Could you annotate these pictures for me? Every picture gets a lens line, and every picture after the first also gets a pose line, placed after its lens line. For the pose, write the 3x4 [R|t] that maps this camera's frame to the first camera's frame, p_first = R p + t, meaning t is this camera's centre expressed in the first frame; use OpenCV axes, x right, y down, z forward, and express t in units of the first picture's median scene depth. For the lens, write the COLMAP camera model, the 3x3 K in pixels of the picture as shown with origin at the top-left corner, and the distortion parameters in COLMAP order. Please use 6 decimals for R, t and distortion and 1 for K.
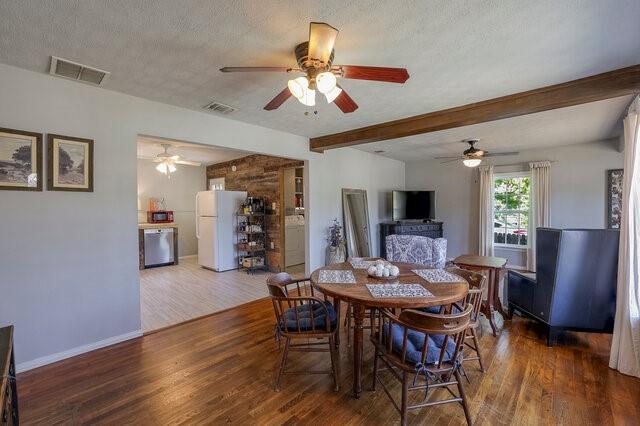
lens RADIAL K [[277.3, 0, 321.6], [0, 277.3, 212.8], [0, 0, 1]] dist [-0.031380, -0.000228]
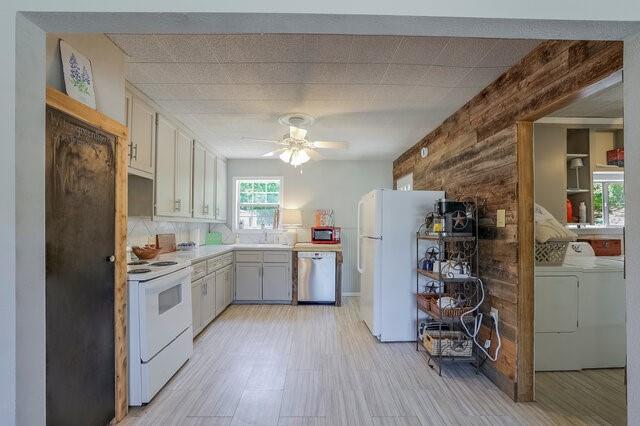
lens RADIAL K [[277.3, 0, 319.3], [0, 277.3, 222.3], [0, 0, 1]] dist [-0.031380, -0.000228]
pose [[0.680876, 0.001480, -0.732398, -0.060350], [-0.022928, 0.999551, -0.019295, -0.005254], [0.732040, 0.029930, 0.680604, 0.519175]]
